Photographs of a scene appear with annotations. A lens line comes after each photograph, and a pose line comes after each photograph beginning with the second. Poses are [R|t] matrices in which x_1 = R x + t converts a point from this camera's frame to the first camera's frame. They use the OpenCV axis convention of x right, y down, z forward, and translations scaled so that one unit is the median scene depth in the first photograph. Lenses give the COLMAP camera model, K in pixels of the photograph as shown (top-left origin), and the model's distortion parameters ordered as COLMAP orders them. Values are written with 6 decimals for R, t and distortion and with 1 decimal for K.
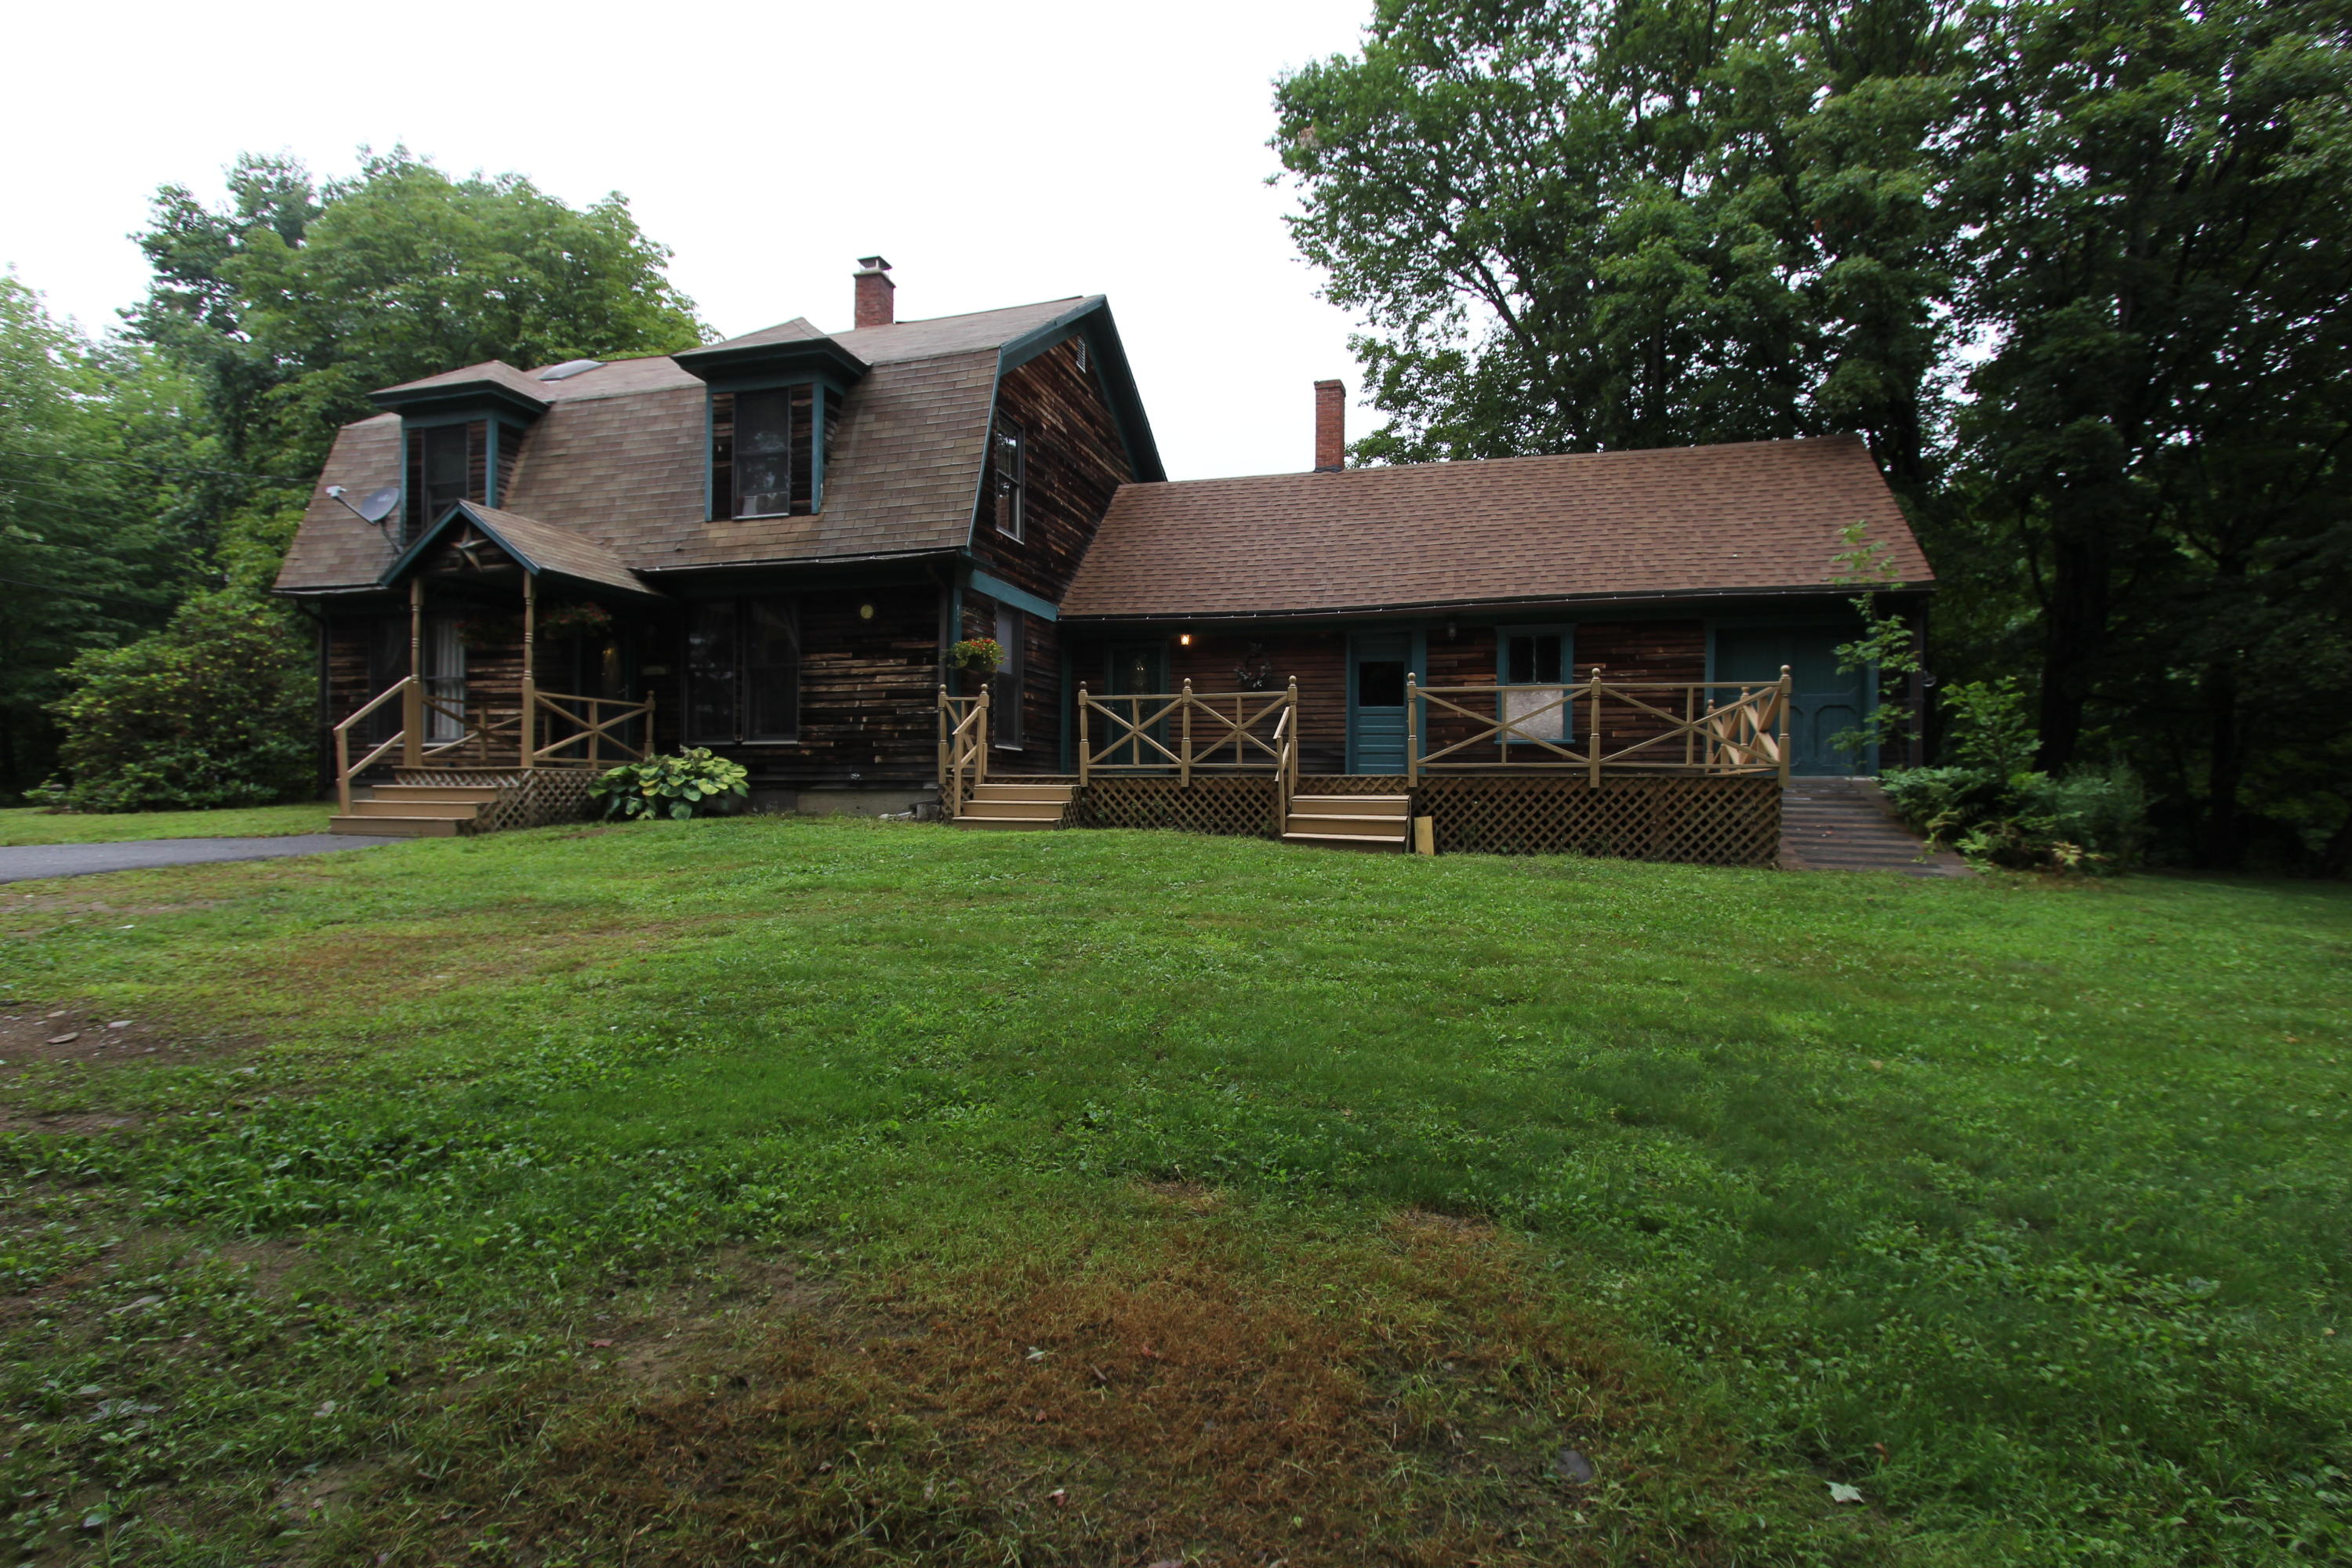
lens RADIAL K [[1102.5, 0, 1173.3], [0, 1102.5, 780.2], [0, 0, 1]] dist [-0.002721, -0.000027]
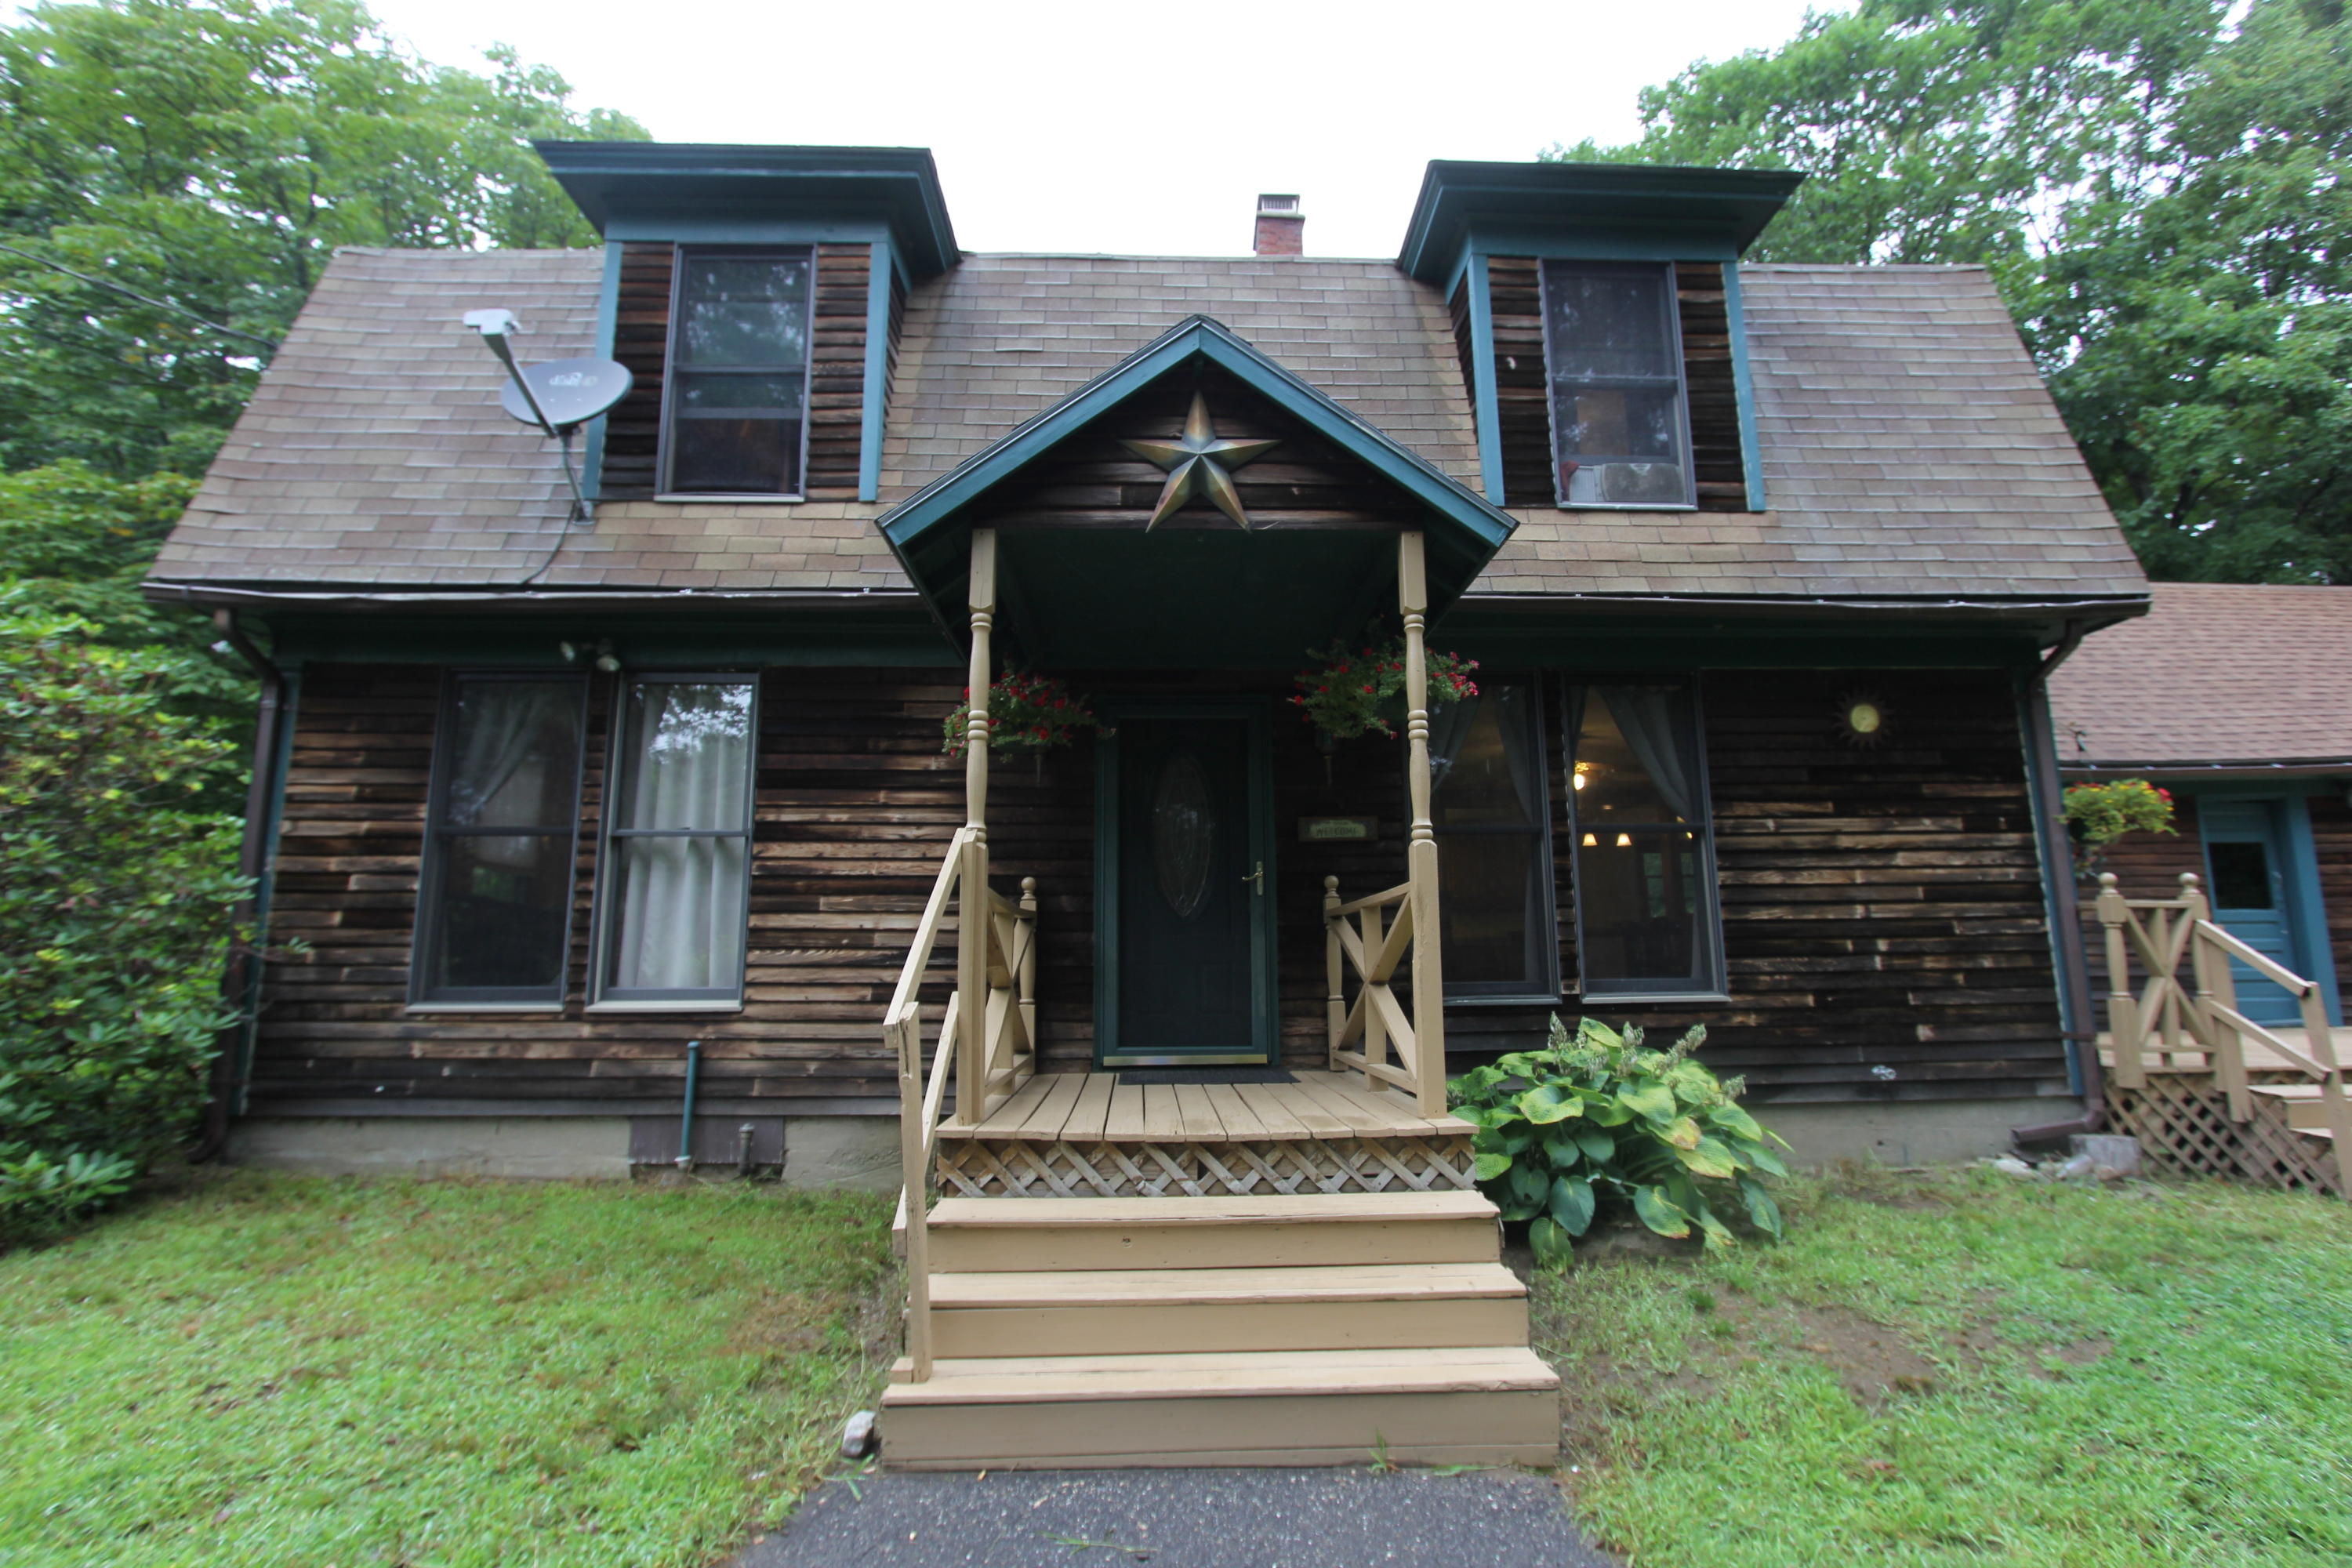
lens RADIAL K [[1102.5, 0, 1176.5], [0, 1102.5, 793.6], [0, 0, 1]] dist [-0.002721, -0.000027]
pose [[0.945192, 0.040308, 0.324018, -0.711227], [0.012172, 0.987312, -0.158328, -0.048408], [-0.326289, 0.153594, 0.932708, 0.653868]]
